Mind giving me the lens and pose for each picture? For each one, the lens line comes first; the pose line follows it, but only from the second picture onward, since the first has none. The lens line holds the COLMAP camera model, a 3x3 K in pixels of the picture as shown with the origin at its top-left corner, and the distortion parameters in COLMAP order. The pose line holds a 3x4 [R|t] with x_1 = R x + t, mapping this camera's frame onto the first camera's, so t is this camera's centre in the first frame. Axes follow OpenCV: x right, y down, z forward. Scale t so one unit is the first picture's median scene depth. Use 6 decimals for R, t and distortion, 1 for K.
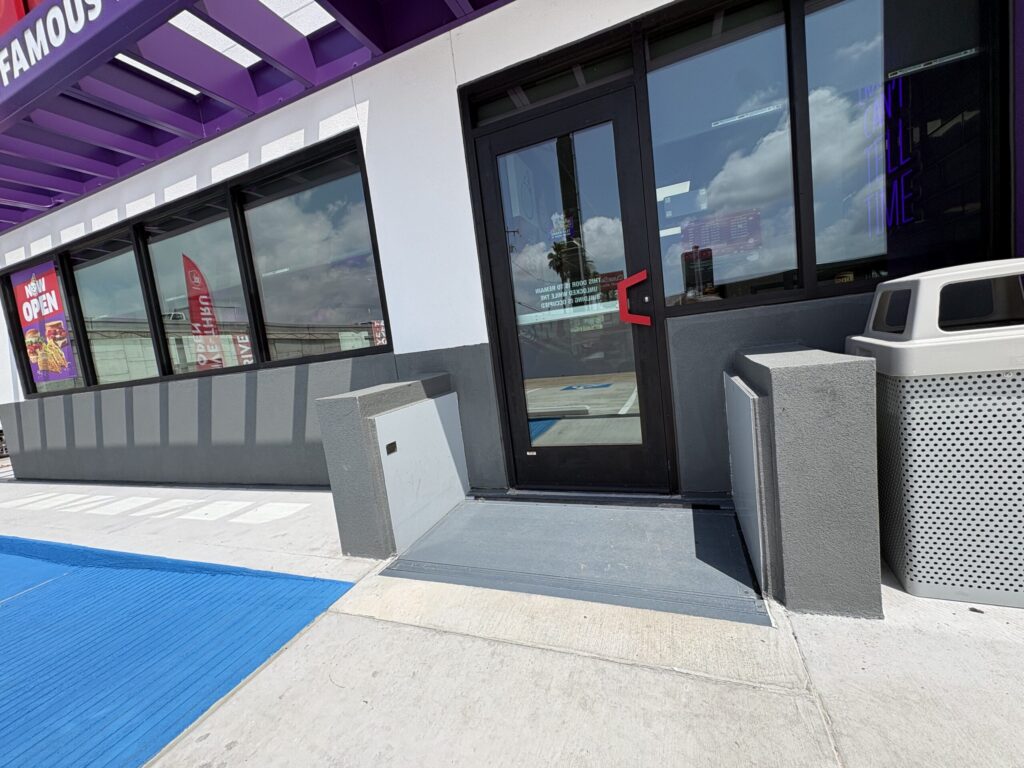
lens RADIAL K [[409.3, 0, 510.8], [0, 409.3, 379.4], [0, 0, 1]] dist [0.000474, -0.000010]
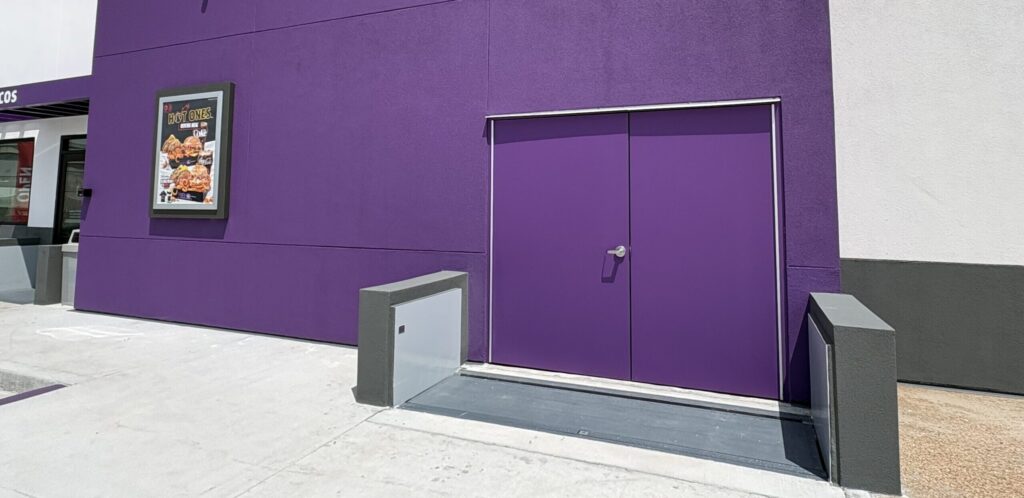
lens RADIAL K [[559.4, 0, 503.0], [0, 559.4, 153.5], [0, 0, 1]] dist [0.004667, 0.000540]
pose [[0.990573, 0.124233, -0.057710, 3.011170], [-0.132713, 0.974738, -0.179648, -0.296370], [0.033934, 0.185614, 0.982037, -2.571658]]
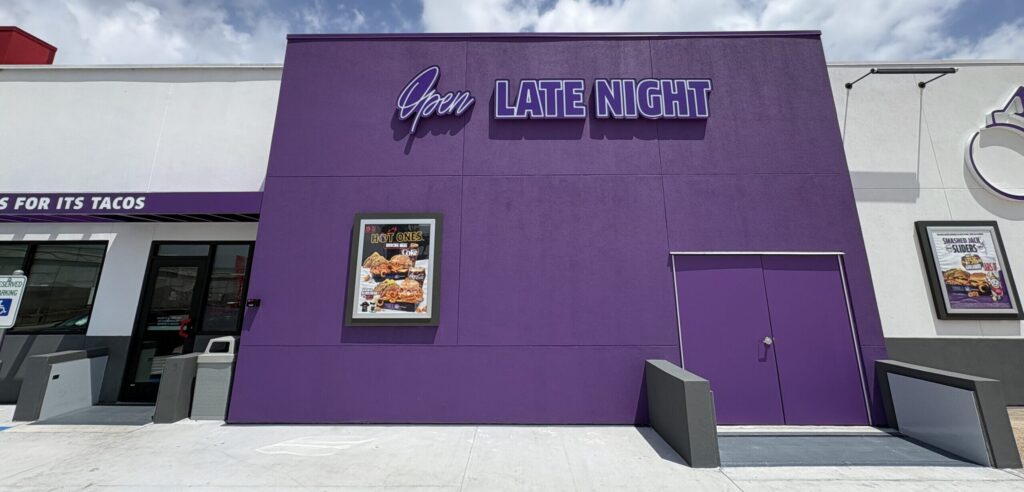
lens RADIAL K [[402.6, 0, 501.0], [0, 402.6, 184.5], [0, 0, 1]] dist [0.000128, 0.000237]
pose [[0.931922, 0.203530, 0.300160, 1.181365], [-0.081138, 0.923701, -0.374423, -0.215241], [-0.353465, 0.324579, 0.877332, -2.380110]]
